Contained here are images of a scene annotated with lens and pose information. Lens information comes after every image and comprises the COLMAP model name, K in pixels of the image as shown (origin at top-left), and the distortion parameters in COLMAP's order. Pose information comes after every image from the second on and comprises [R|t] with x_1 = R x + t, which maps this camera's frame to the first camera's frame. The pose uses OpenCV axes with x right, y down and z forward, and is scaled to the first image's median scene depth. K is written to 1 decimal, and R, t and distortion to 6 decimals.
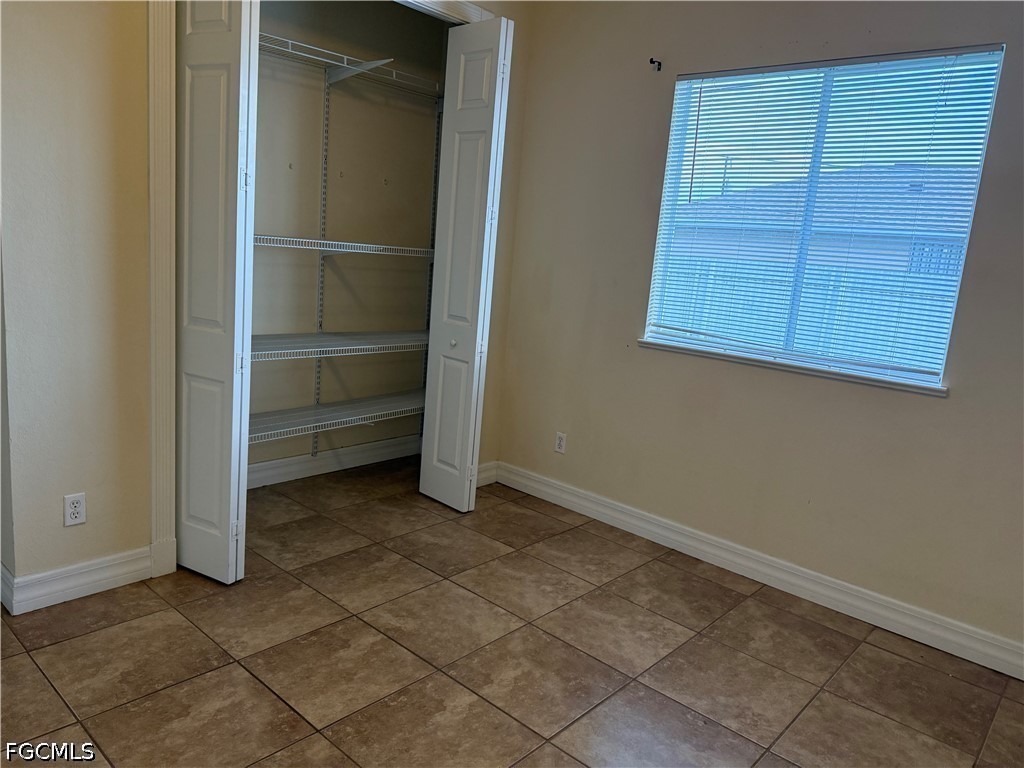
lens RADIAL K [[703.0, 0, 512.0], [0, 703.0, 384.0], [0, 0, 1]] dist [0.094718, -0.130376]
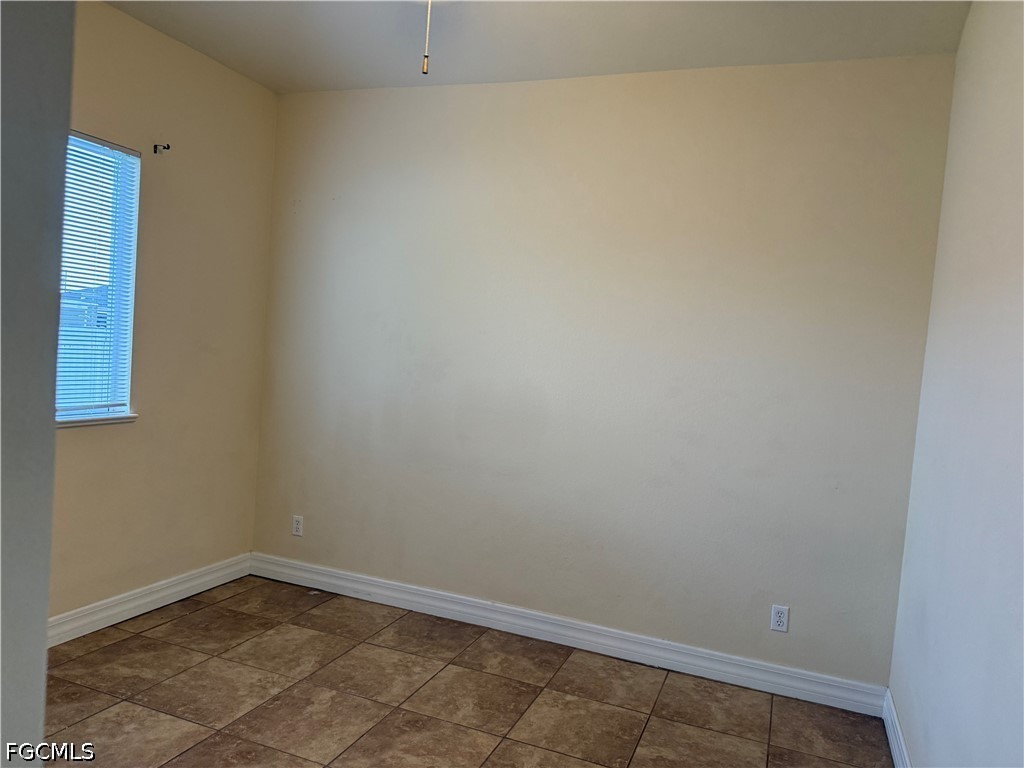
lens RADIAL K [[703.0, 0, 512.0], [0, 703.0, 384.0], [0, 0, 1]] dist [0.094718, -0.130376]
pose [[-0.303467, -0.166332, 0.938212, -0.779400], [0.076988, 0.977146, 0.198137, -0.246894], [-0.949727, 0.132359, -0.283726, 0.706342]]
